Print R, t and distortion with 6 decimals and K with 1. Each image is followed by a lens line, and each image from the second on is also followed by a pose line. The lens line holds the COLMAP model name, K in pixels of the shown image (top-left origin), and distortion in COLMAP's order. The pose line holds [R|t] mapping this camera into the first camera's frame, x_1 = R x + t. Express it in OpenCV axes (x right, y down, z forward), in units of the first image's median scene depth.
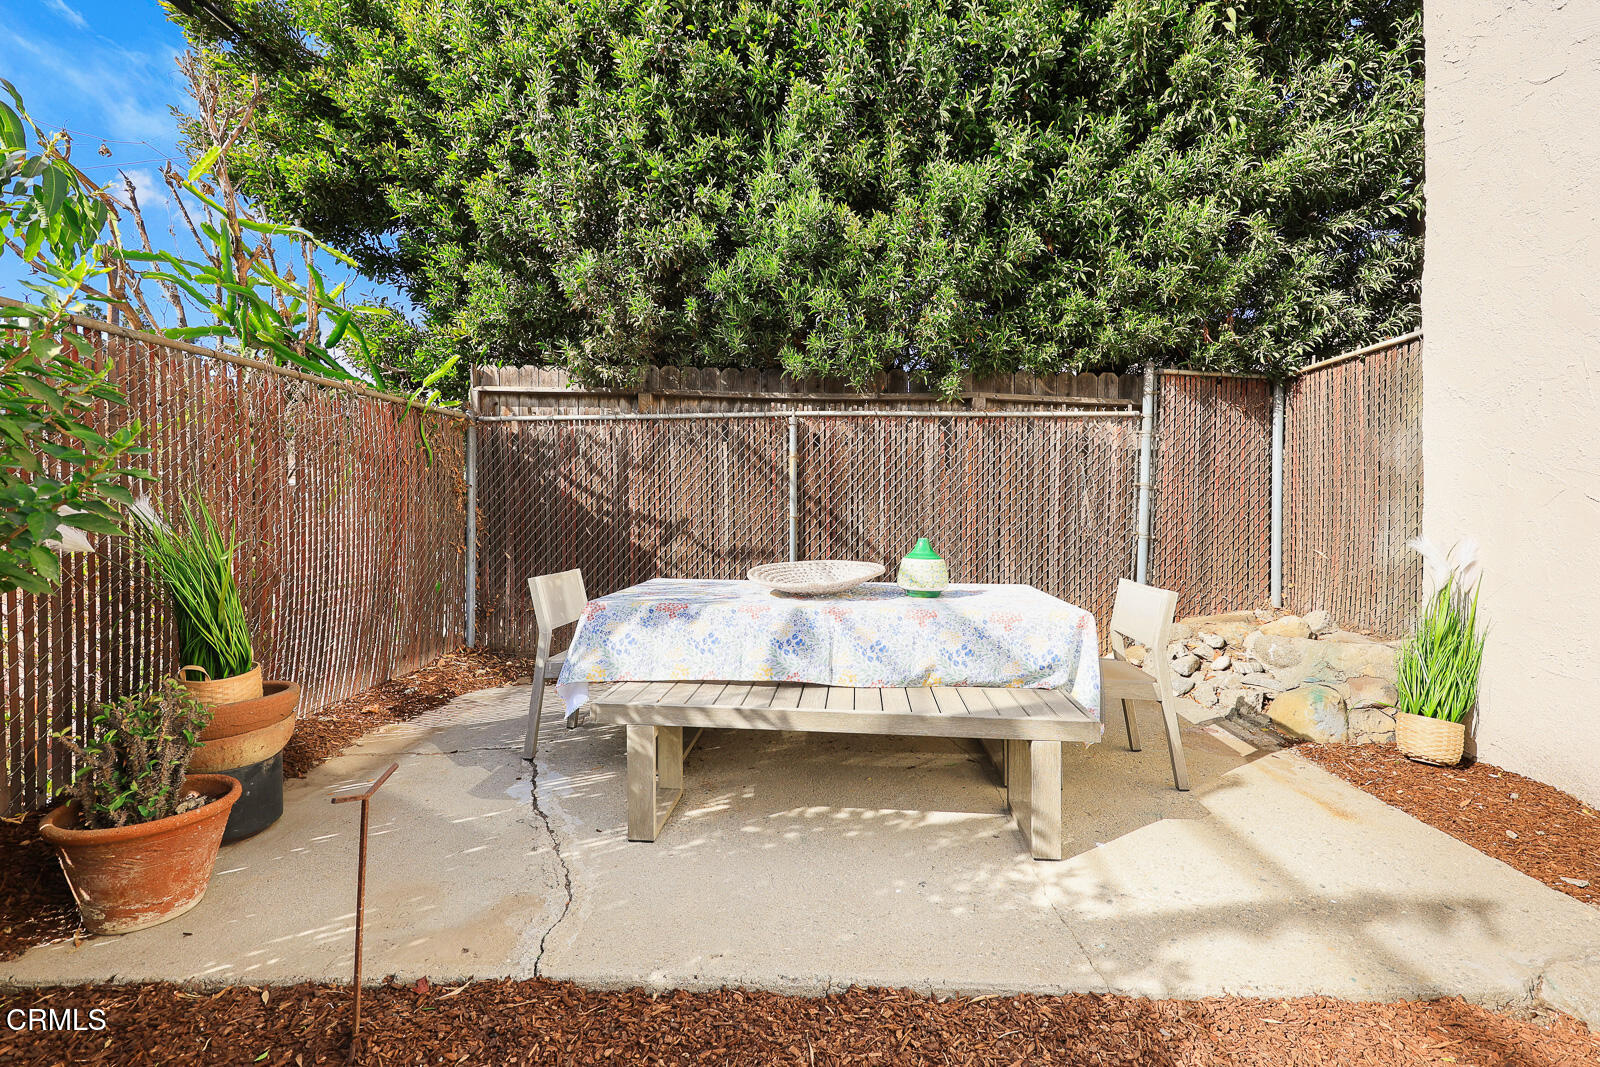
lens RADIAL K [[660.7, 0, 813.0], [0, 660.7, 531.0], [0, 0, 1]] dist [-0.000449, 0.000303]
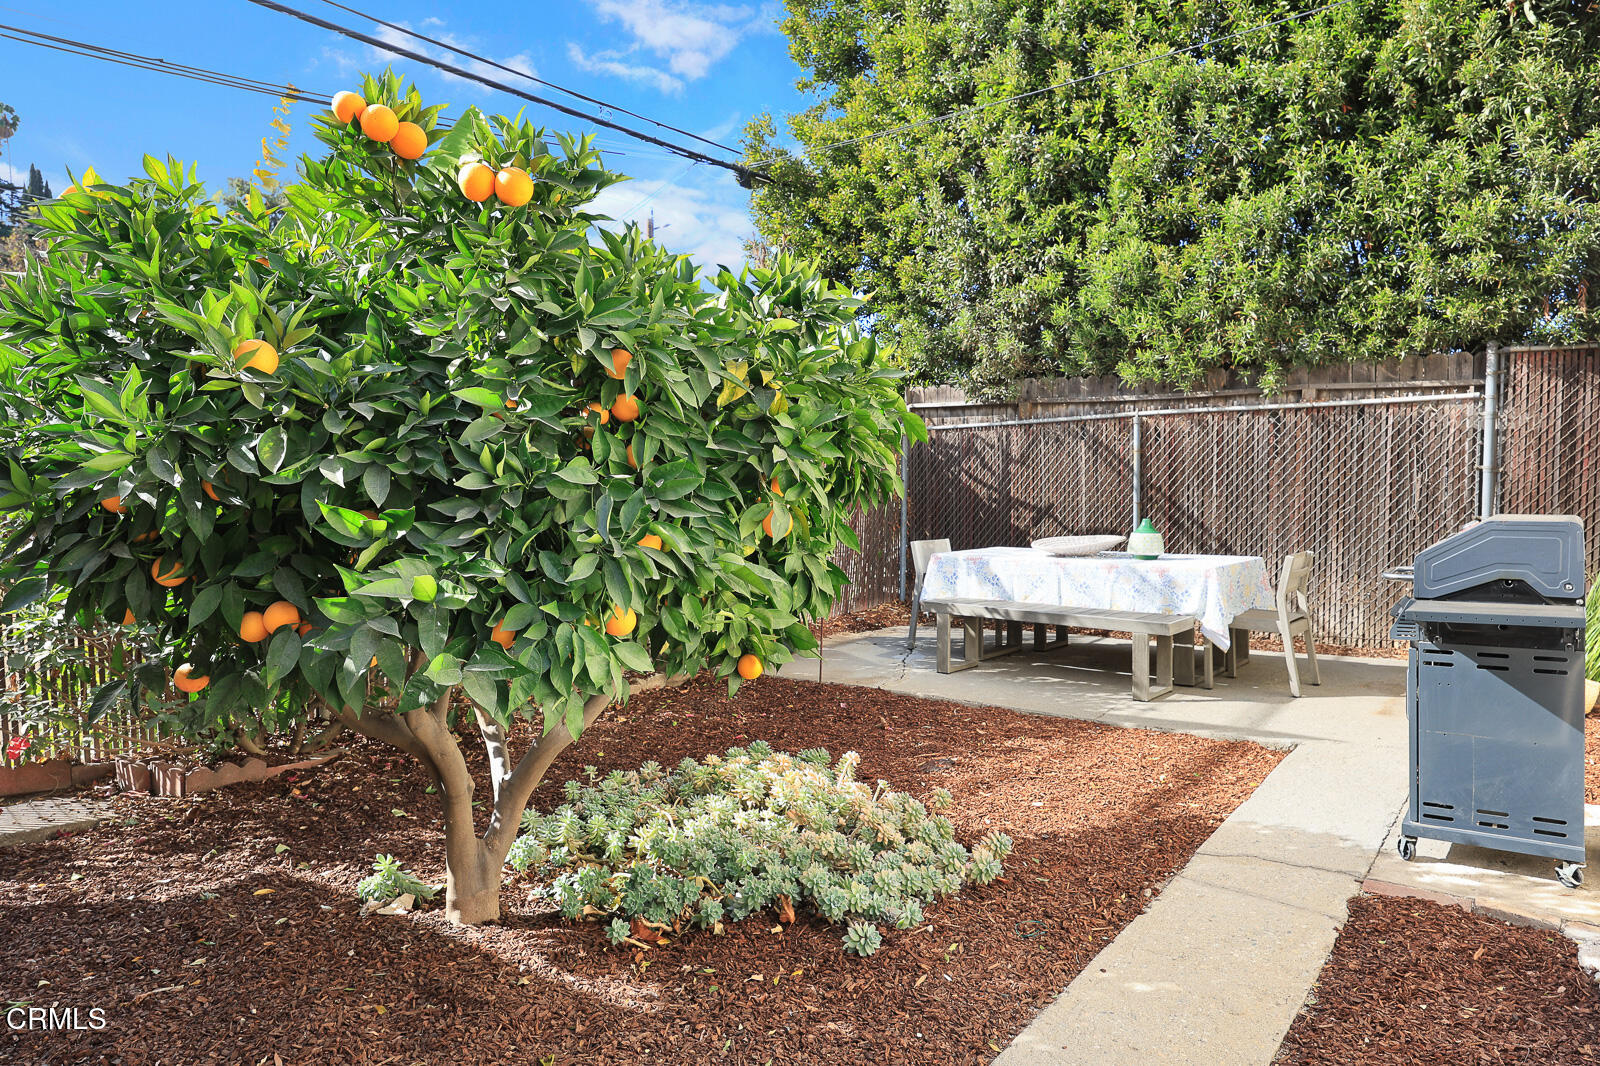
lens RADIAL K [[1024.3, 0, 800.8], [0, 1024.3, 527.9], [0, 0, 1]] dist [0.002991, 0.000823]
pose [[0.790361, 0.009269, -0.612571, 0.628558], [-0.003539, 0.999938, 0.010564, 0.006562], [0.612631, -0.006181, 0.790345, -0.817470]]
